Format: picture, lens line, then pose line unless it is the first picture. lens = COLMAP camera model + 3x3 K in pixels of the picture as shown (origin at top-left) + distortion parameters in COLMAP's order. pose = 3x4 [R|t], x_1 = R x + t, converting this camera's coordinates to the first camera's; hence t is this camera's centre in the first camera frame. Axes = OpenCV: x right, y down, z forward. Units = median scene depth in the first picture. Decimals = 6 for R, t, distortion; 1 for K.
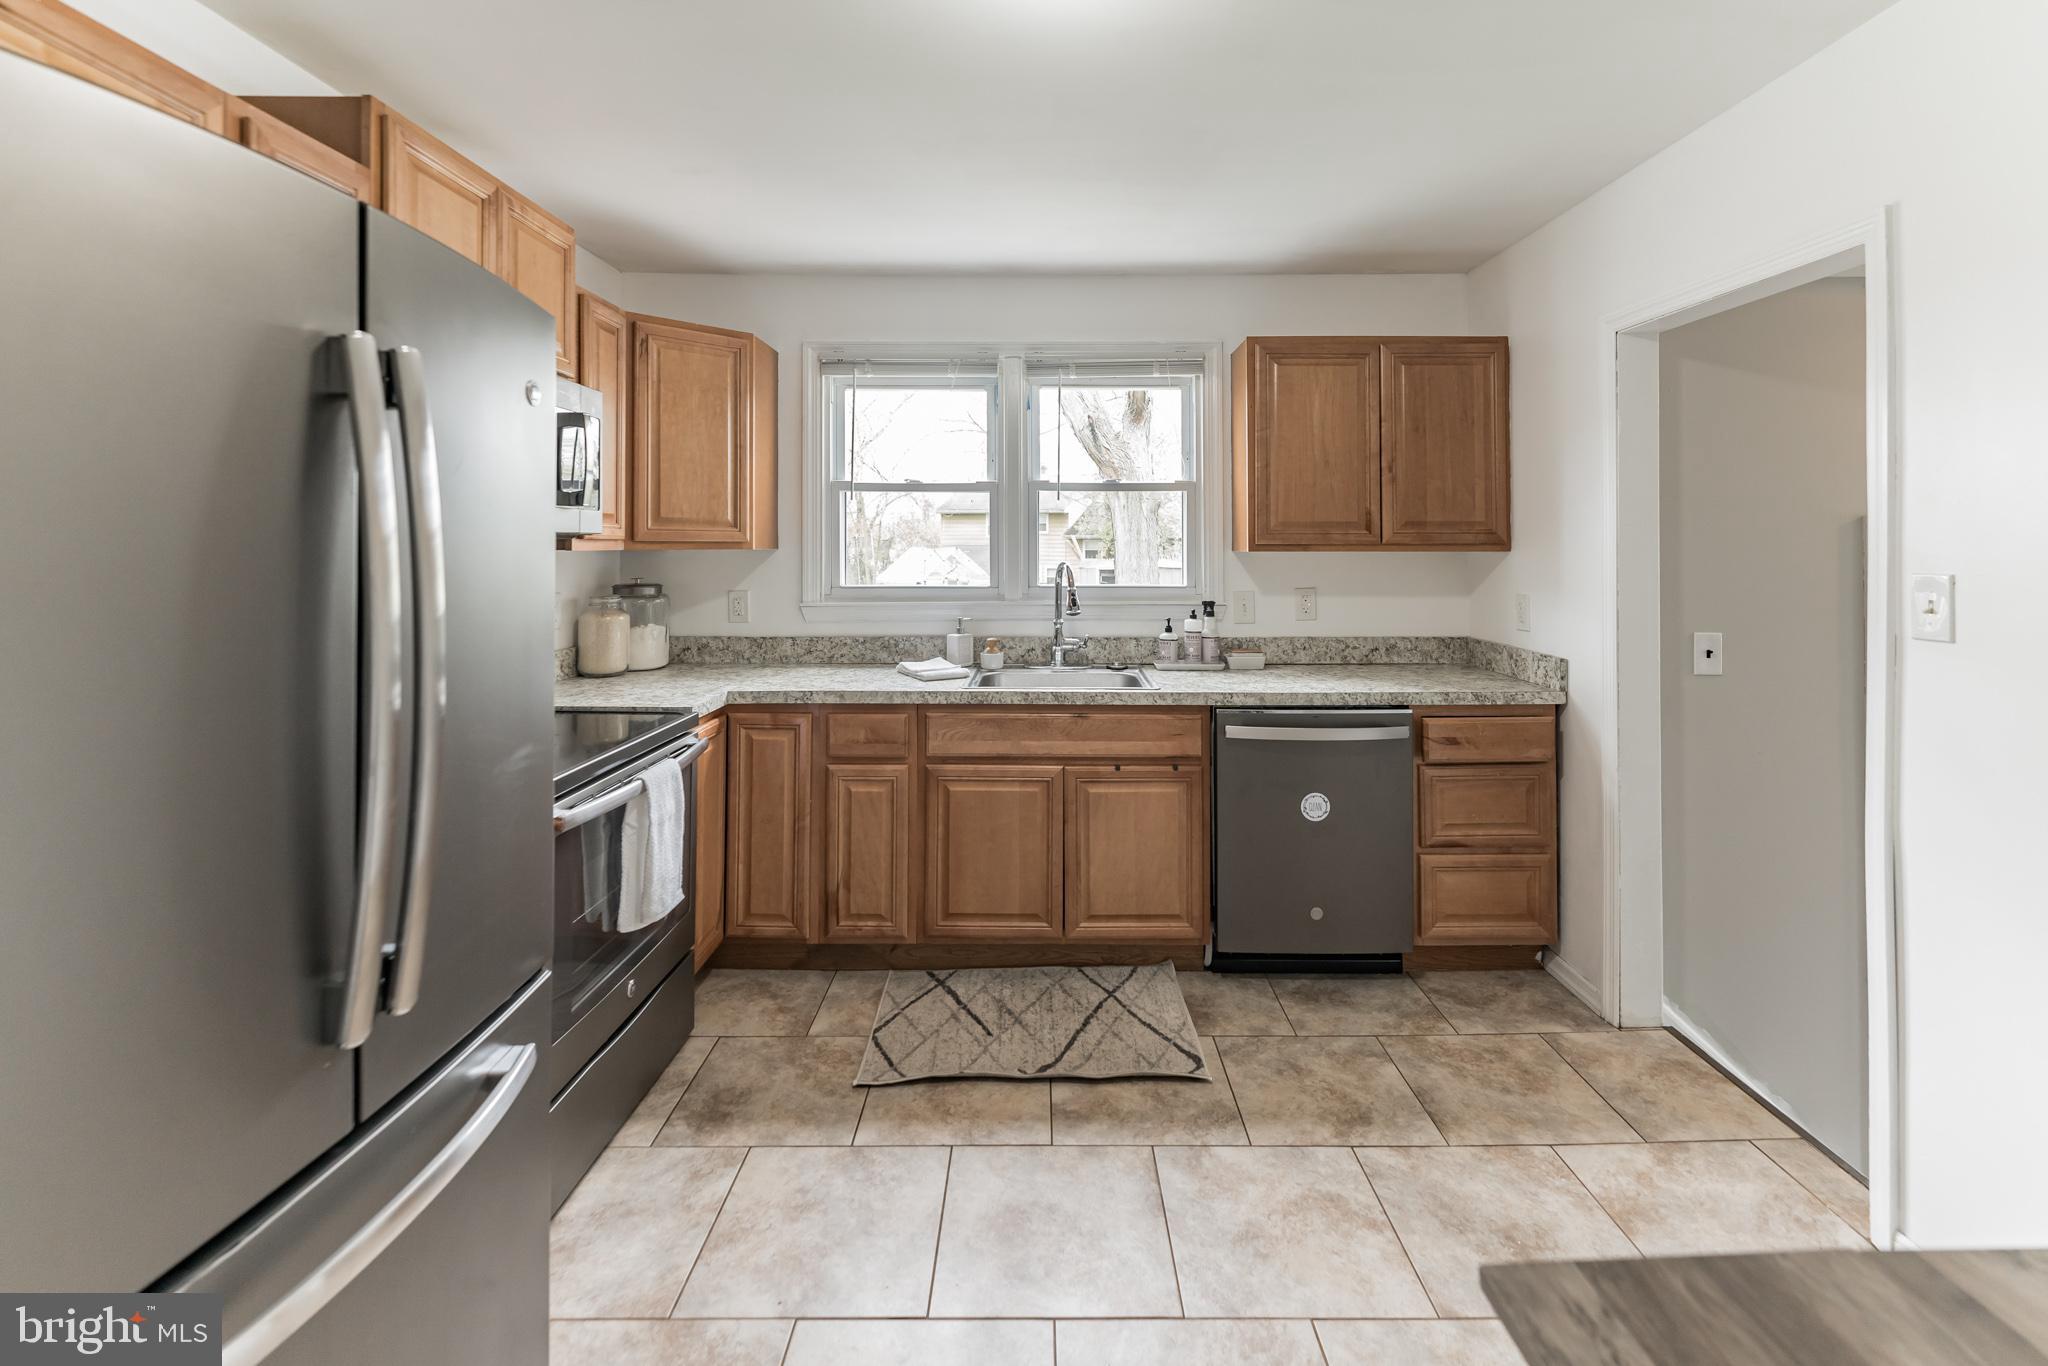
lens RADIAL K [[873.6, 0, 1031.0], [0, 873.6, 540.0], [0, 0, 1]] dist [0.013865, -0.000007]
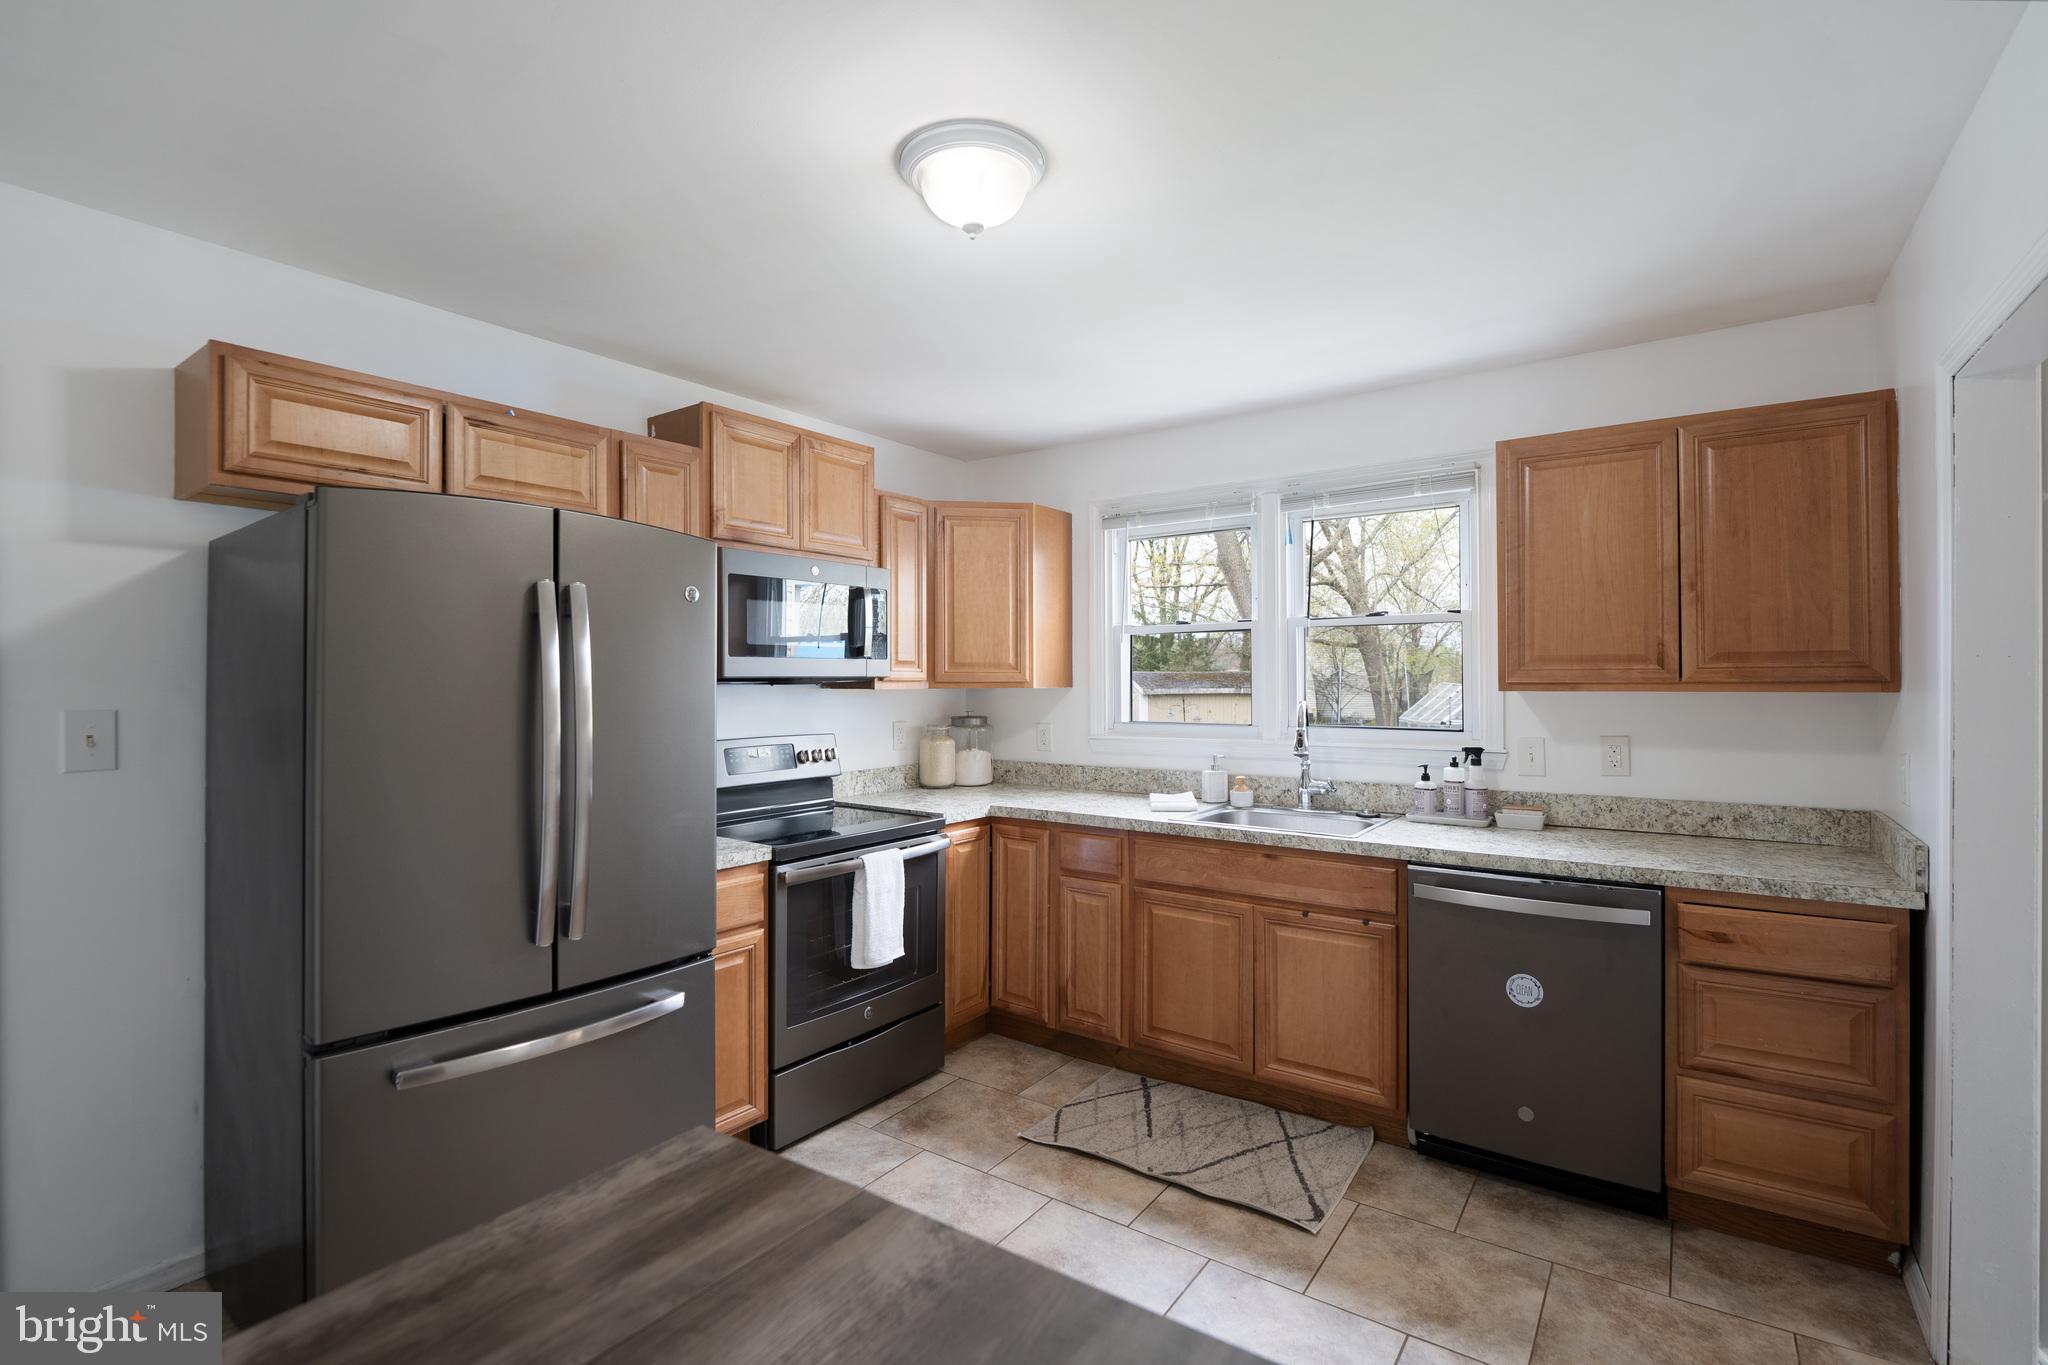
lens RADIAL K [[923.6, 0, 1024.7], [0, 923.6, 681.9], [0, 0, 1]] dist [-0.002967, -0.000573]
pose [[0.816376, -0.002846, -0.577514, 0.434125], [0.007679, 0.999953, 0.005927, -0.005322], [0.577470, -0.009273, 0.816359, -0.013979]]
